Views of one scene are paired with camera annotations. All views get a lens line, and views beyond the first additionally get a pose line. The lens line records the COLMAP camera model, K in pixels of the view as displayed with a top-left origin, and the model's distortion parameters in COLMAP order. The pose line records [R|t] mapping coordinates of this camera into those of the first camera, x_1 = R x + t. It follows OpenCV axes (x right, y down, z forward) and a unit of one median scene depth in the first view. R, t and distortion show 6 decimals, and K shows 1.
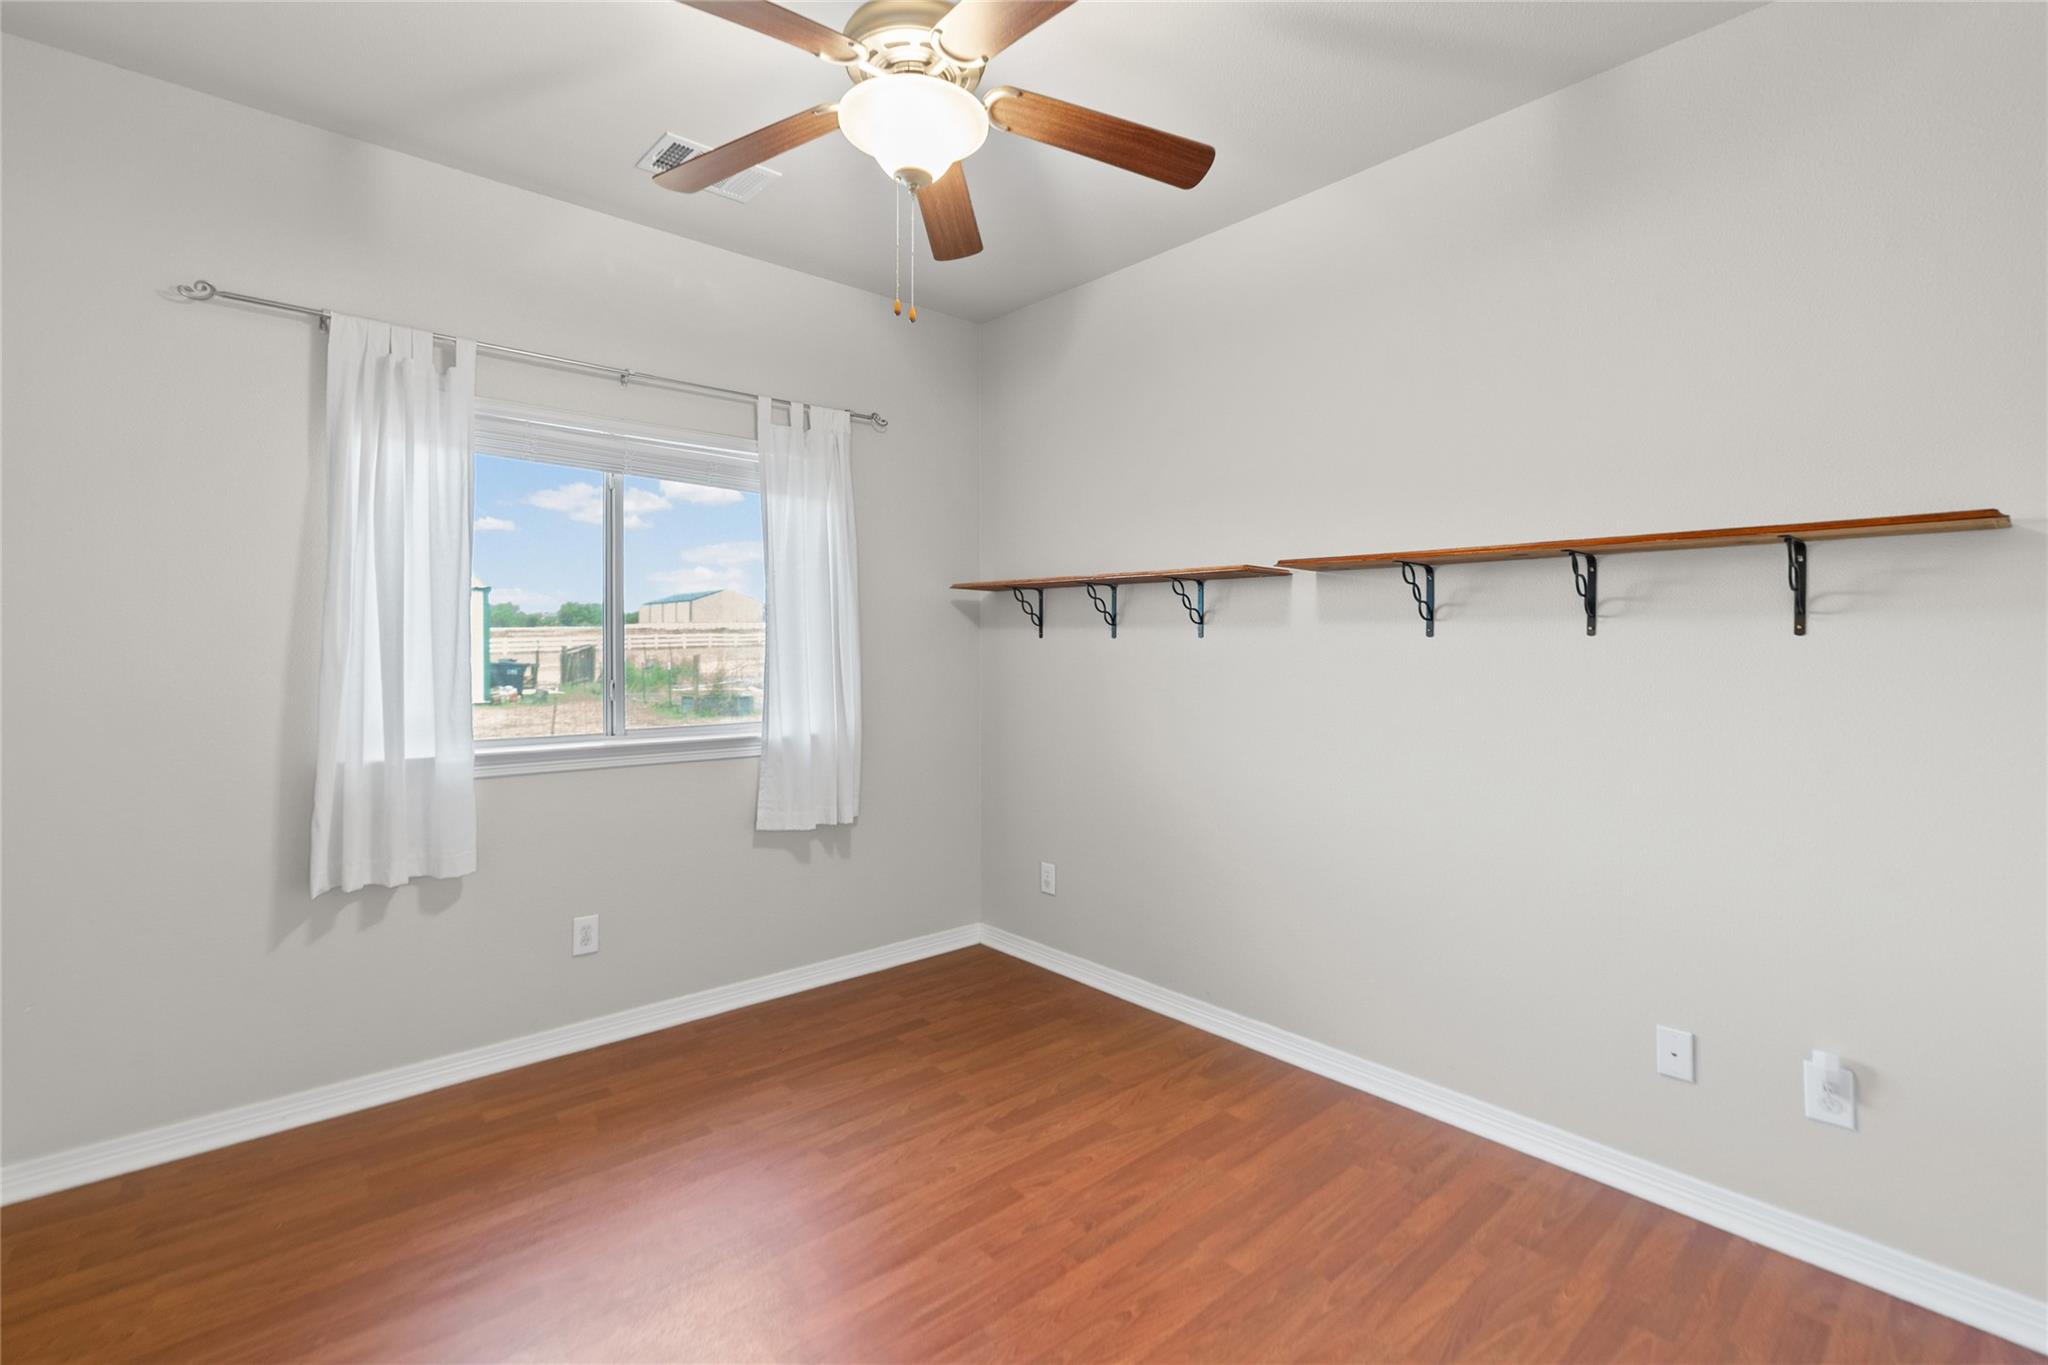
lens RADIAL K [[923.8, 0, 1023.9], [0, 923.8, 619.7], [0, 0, 1]] dist [-0.001467, 0.000647]
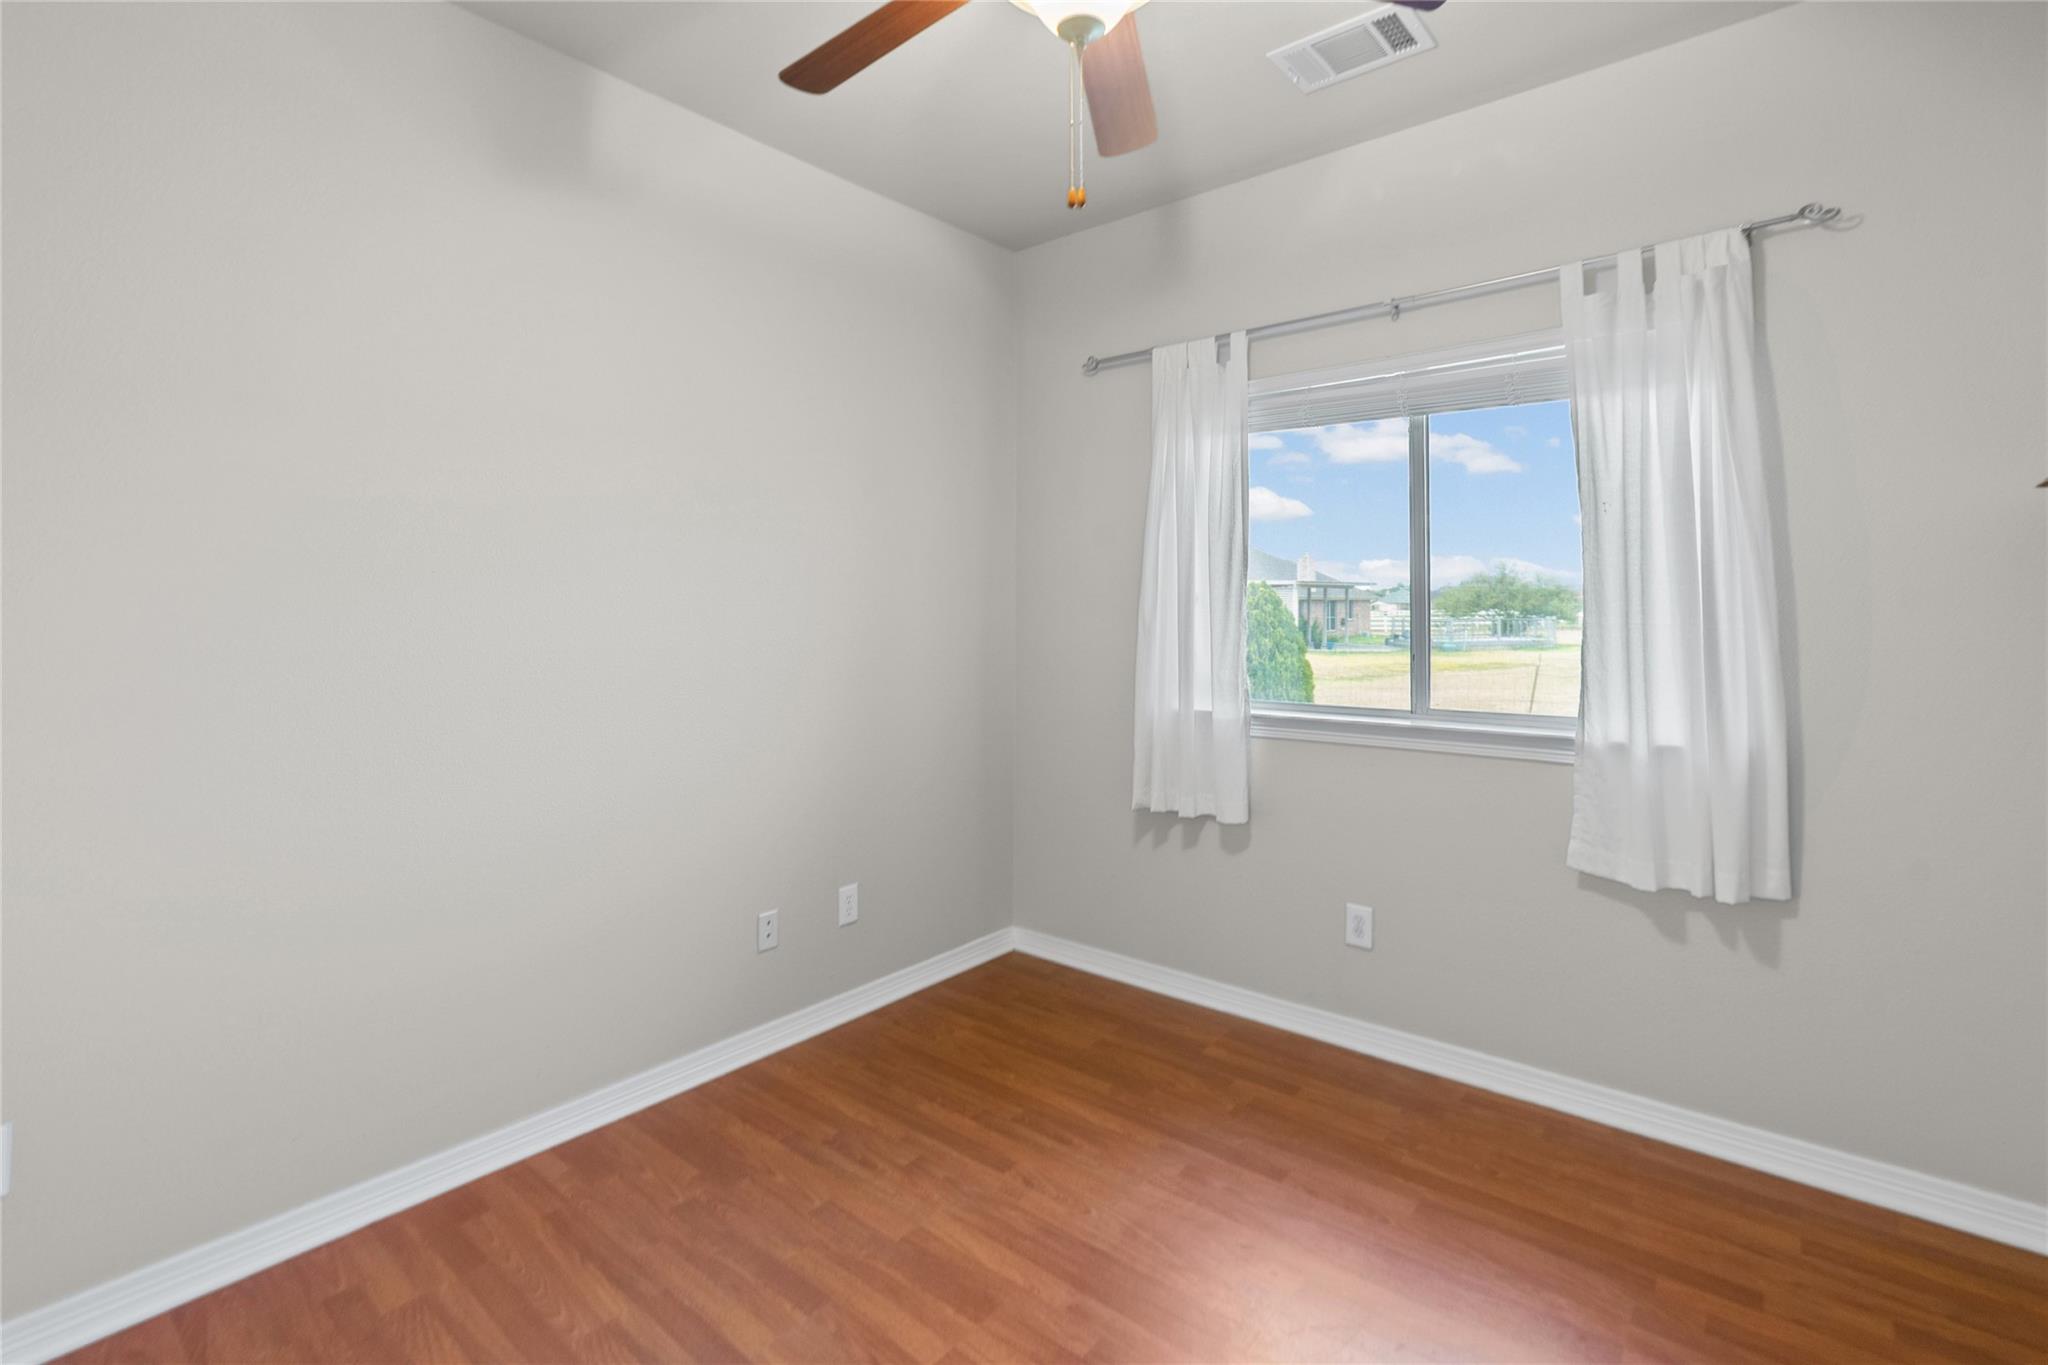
lens RADIAL K [[967.0, 0, 1022.8], [0, 967.0, 568.0], [0, 0, 1]] dist [0.003329, 0.001144]
pose [[0.147845, -0.044440, -0.988012, 0.465822], [0.033217, 0.998649, -0.039948, 0.012680], [0.988453, -0.026913, 0.149122, 0.557289]]
